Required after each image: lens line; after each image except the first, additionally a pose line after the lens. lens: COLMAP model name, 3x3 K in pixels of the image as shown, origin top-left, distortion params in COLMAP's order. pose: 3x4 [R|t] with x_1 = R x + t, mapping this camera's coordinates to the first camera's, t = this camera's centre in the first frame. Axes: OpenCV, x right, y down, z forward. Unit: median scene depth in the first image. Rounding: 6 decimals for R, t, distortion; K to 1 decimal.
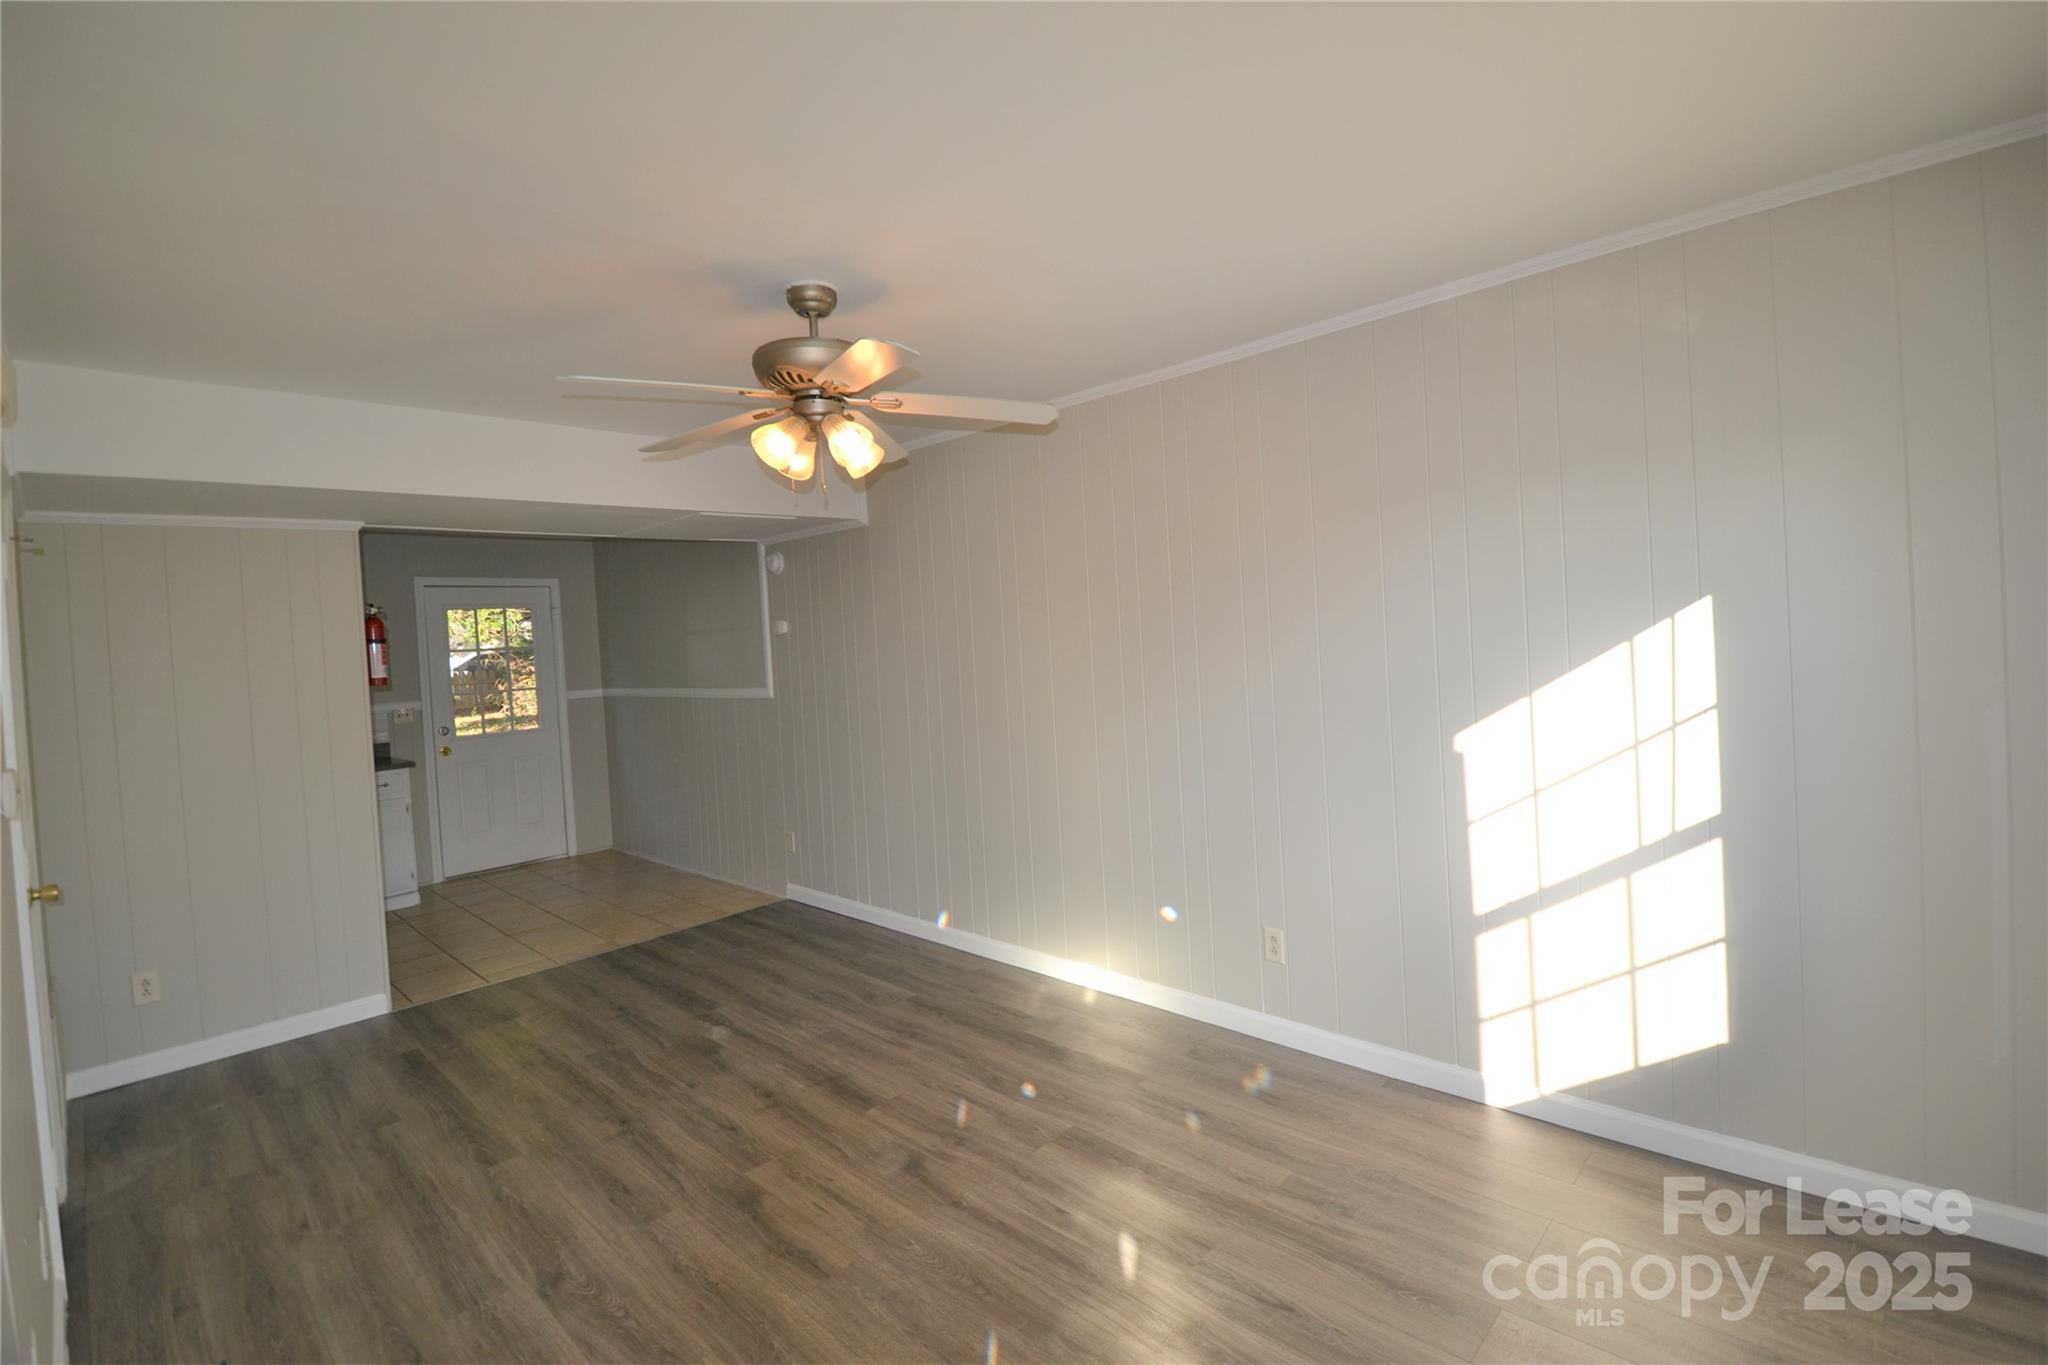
lens RADIAL K [[913.5, 0, 1049.6], [0, 913.5, 654.0], [0, 0, 1]] dist [0.005297, -0.015143]
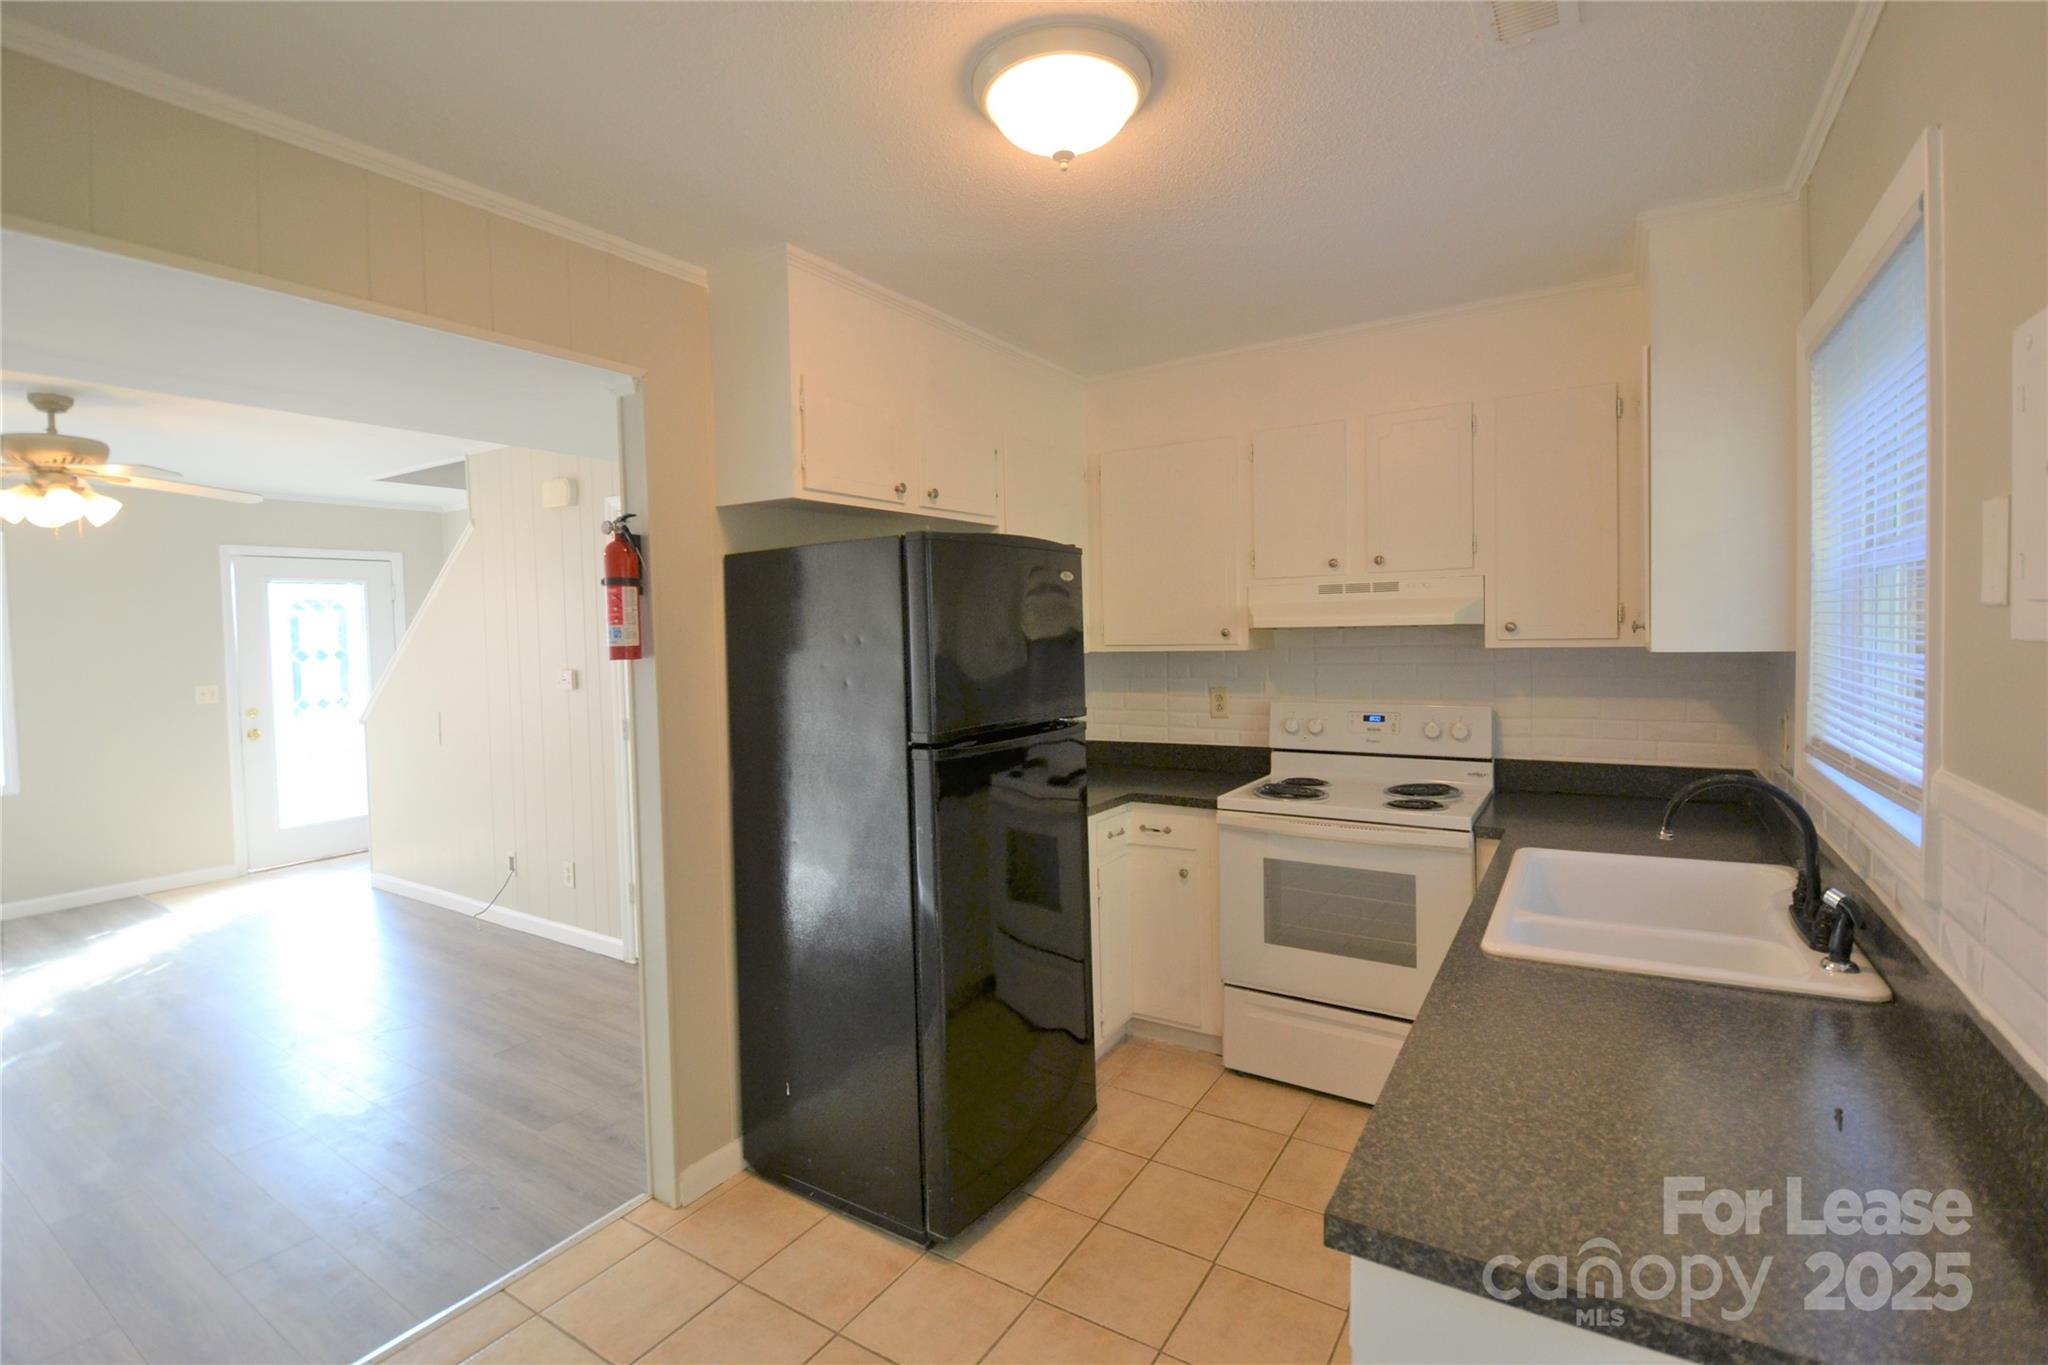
lens RADIAL K [[913.5, 0, 1031.8], [0, 913.5, 656.3], [0, 0, 1]] dist [0.005297, -0.015143]
pose [[-0.979669, 0.081403, -0.183366, -1.293481], [0.070136, 0.995276, 0.067126, 0.018079], [0.187964, 0.052901, -0.980750, 2.363509]]
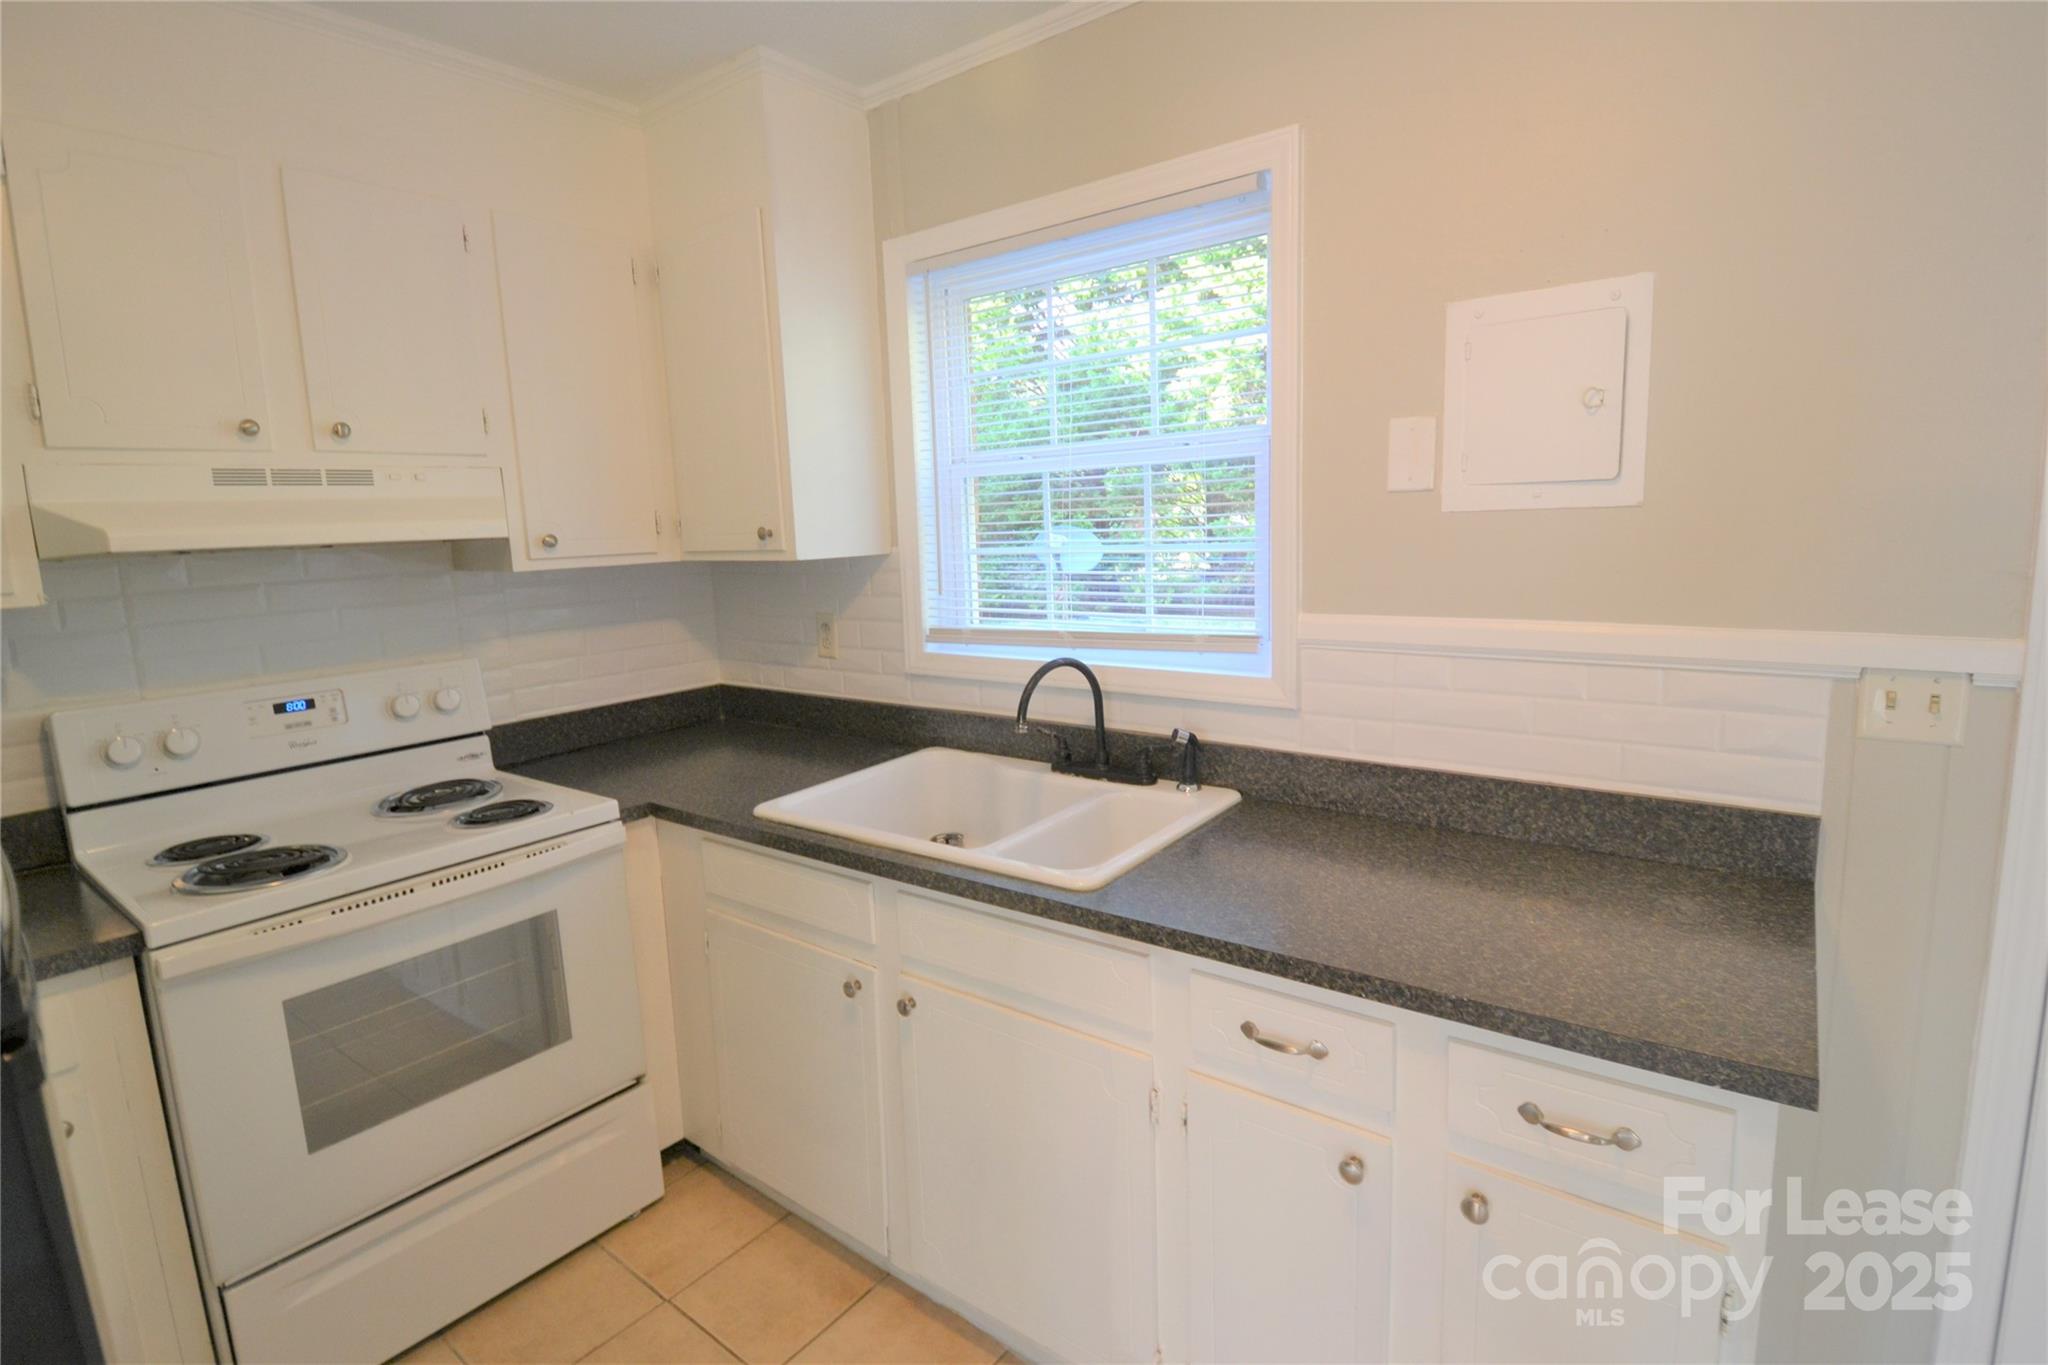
lens RADIAL K [[984.6, 0, 1037.1], [0, 984.6, 660.3], [0, 0, 1]] dist [0.003389, -0.004155]
pose [[0.091724, 0.191370, -0.977223, -1.160719], [0.006455, 0.981225, 0.192759, 0.034413], [0.995764, -0.023988, 0.088767, 1.779786]]
